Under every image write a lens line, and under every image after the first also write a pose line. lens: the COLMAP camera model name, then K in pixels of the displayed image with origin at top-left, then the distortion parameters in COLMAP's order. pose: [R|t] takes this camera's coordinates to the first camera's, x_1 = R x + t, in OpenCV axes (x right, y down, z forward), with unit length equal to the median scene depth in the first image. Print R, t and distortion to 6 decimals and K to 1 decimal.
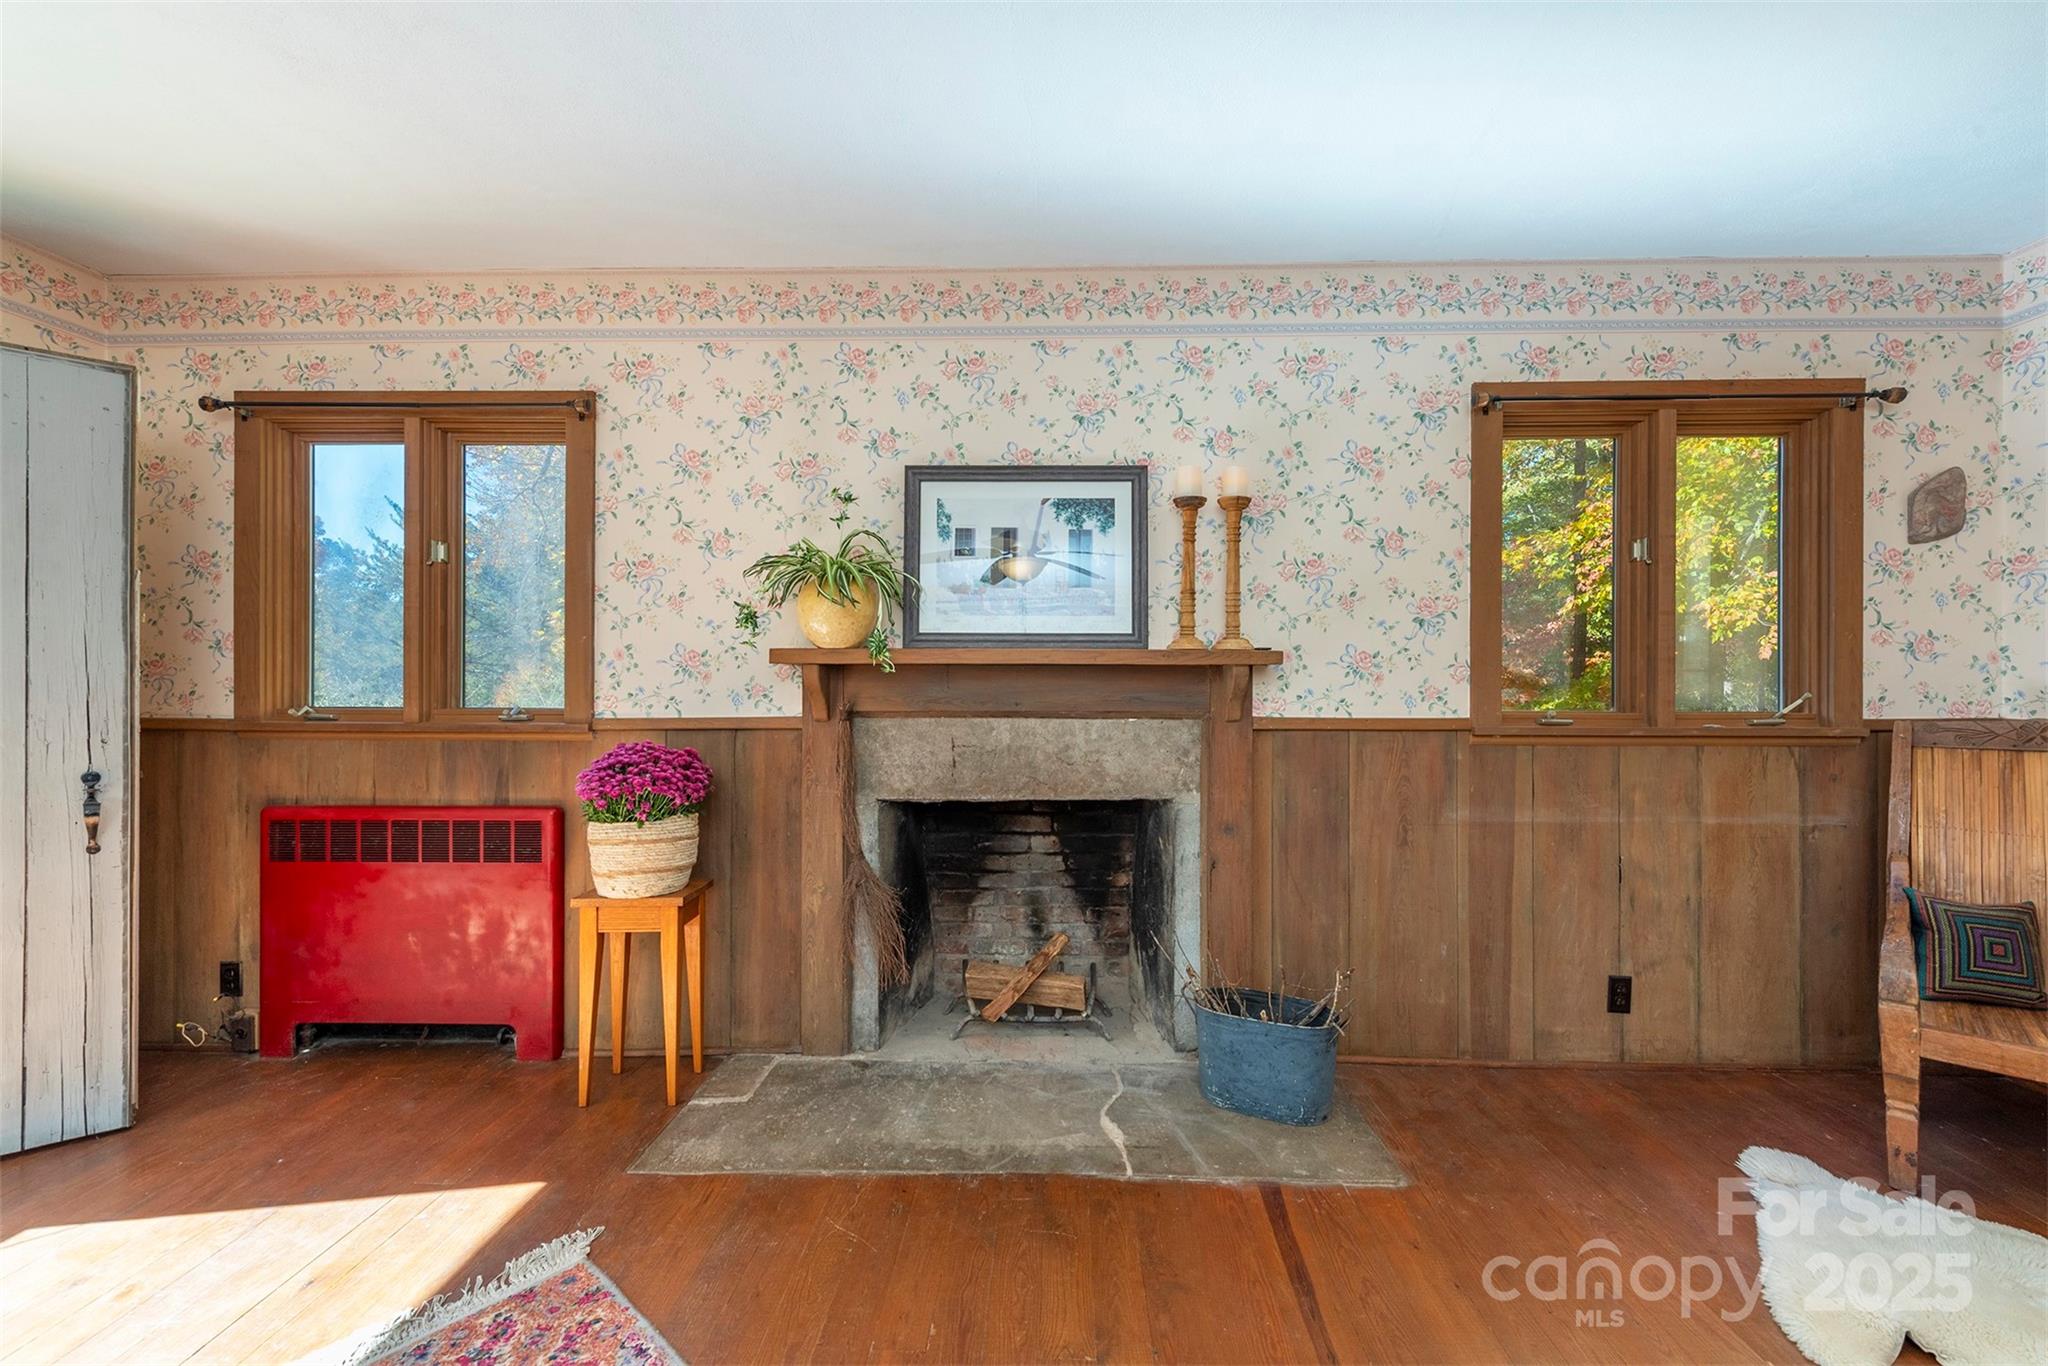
lens RADIAL K [[849.4, 0, 1034.4], [0, 849.4, 684.9], [0, 0, 1]] dist [0.012018, -0.003998]
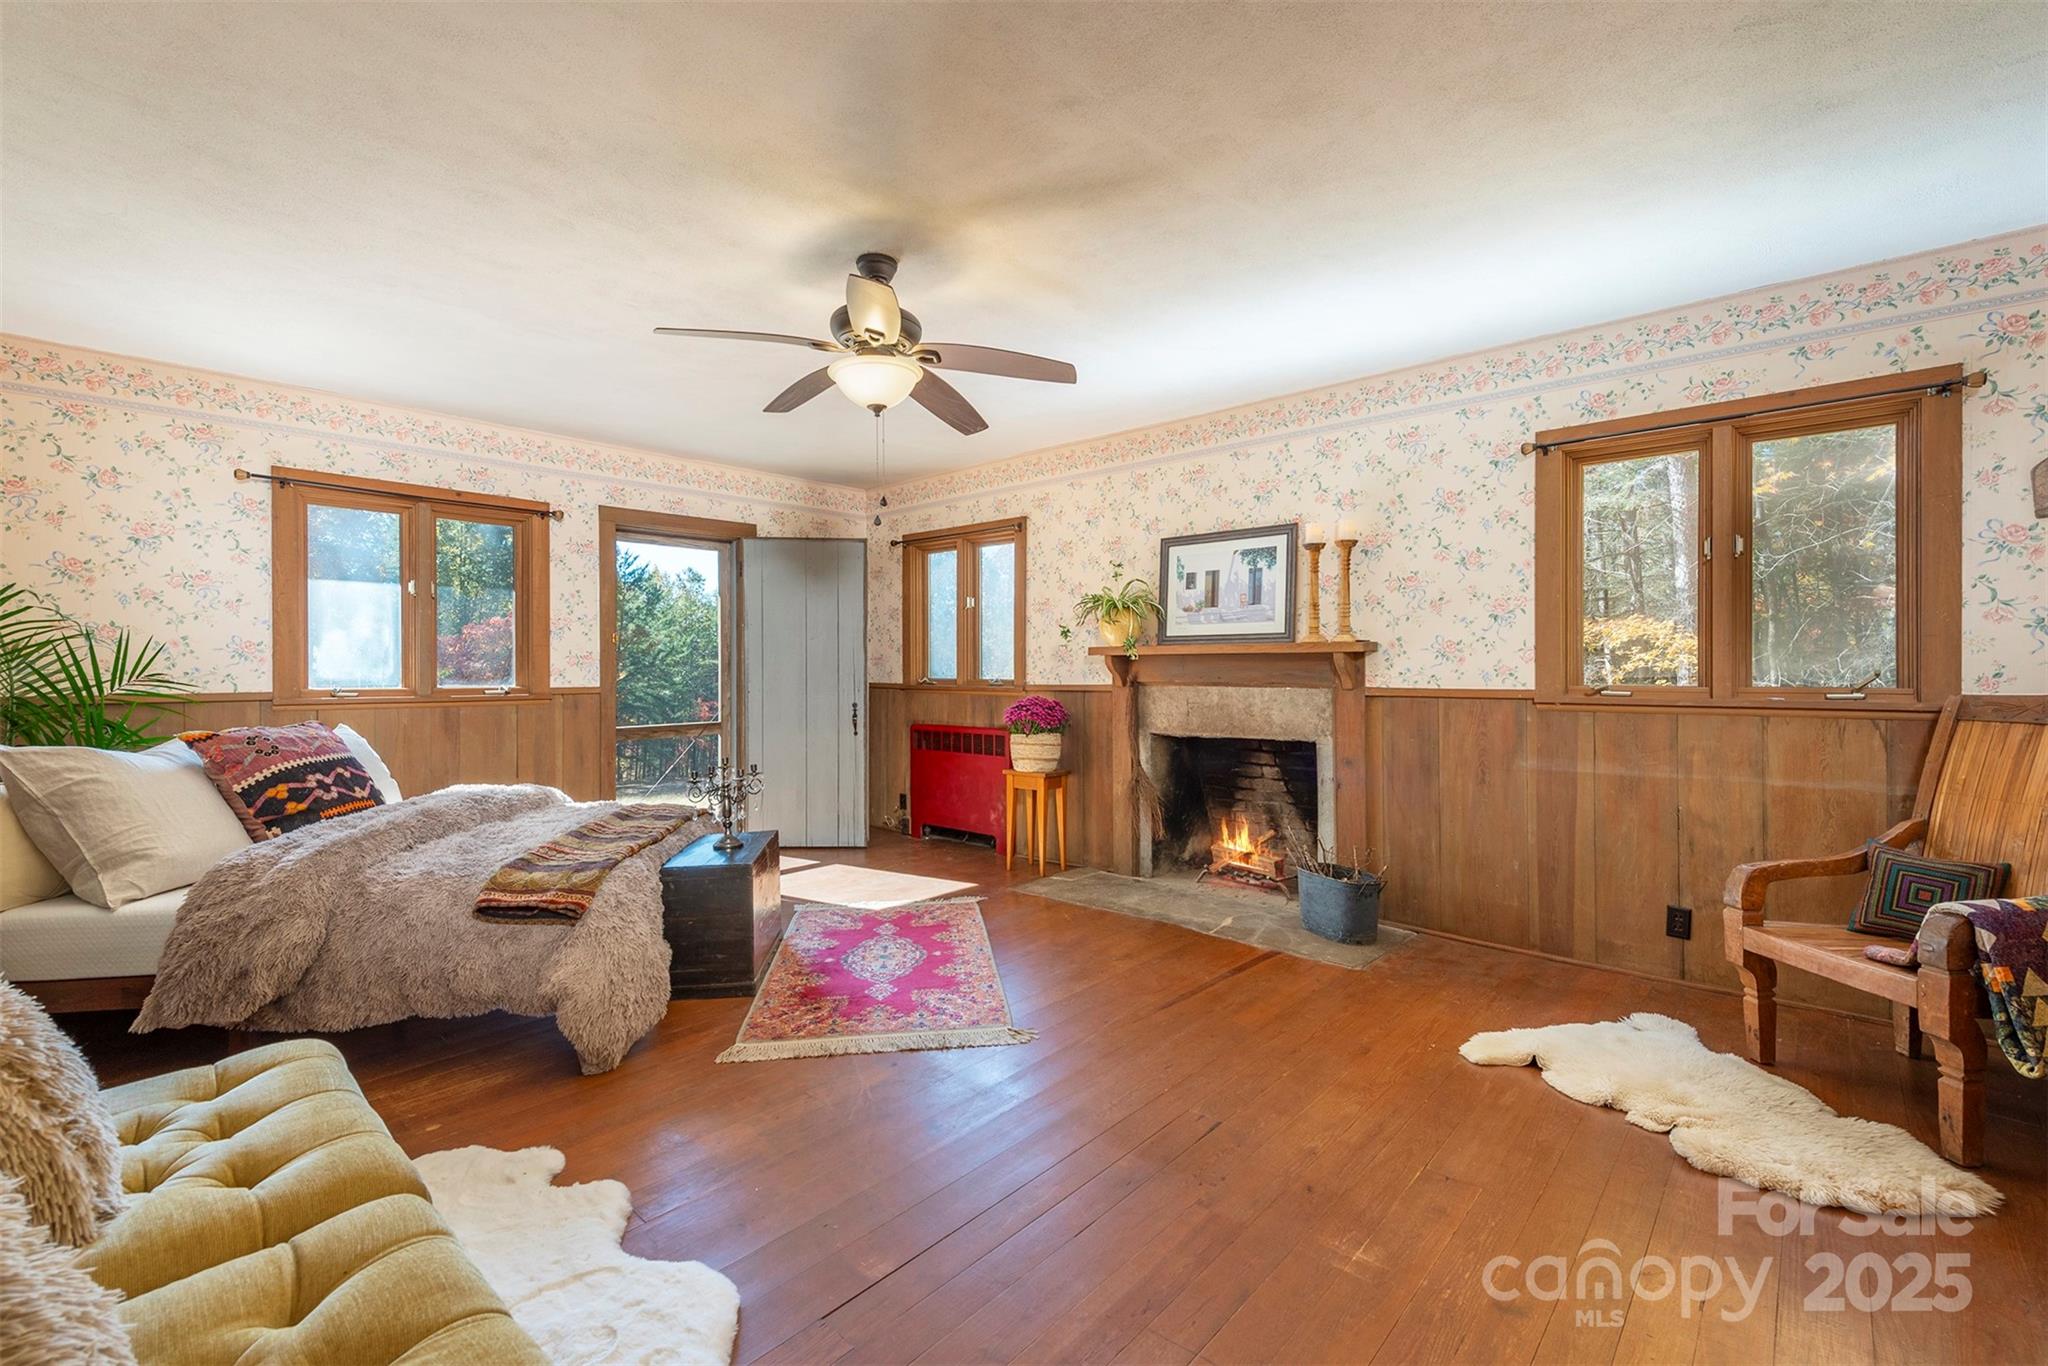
lens RADIAL K [[849.4, 0, 1012.7], [0, 849.4, 671.2], [0, 0, 1]] dist [0.012018, -0.003998]
pose [[0.758505, -0.001476, -0.651665, 0.748731], [0.002952, 0.999995, 0.001171, 0.006898], [0.651660, -0.002813, 0.758506, -0.504946]]
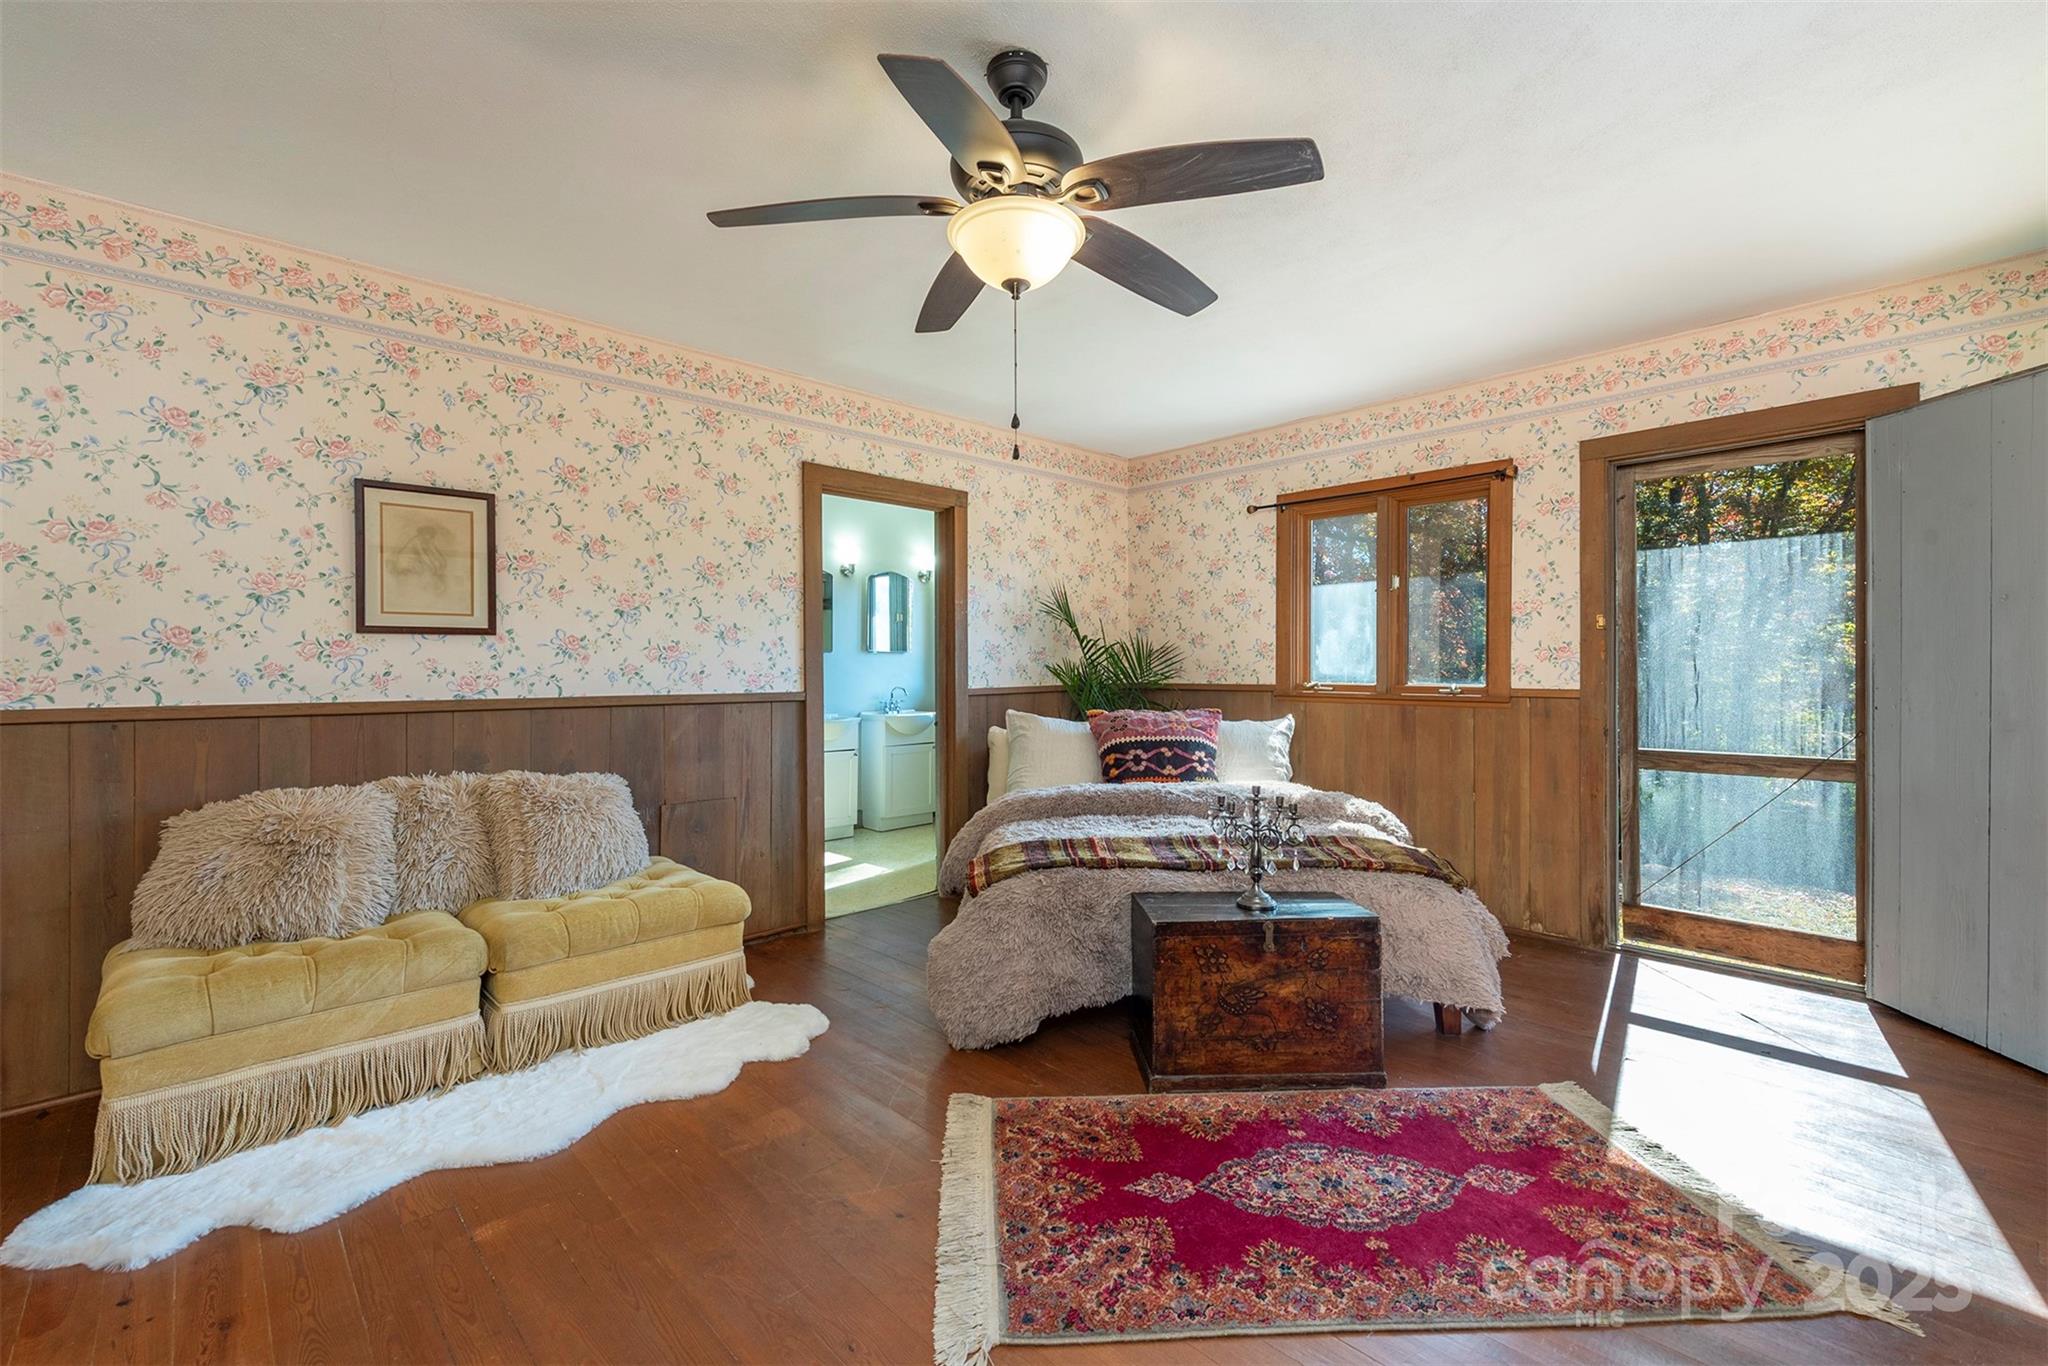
lens RADIAL K [[884.9, 0, 1052.4], [0, 884.9, 674.7], [0, 0, 1]] dist [0.009625, -0.000411]
pose [[-0.691905, 0.008004, -0.721945, 0.466114], [0.001080, 0.999949, 0.010051, 0.001605], [0.721988, 0.006175, -0.691878, 0.686488]]
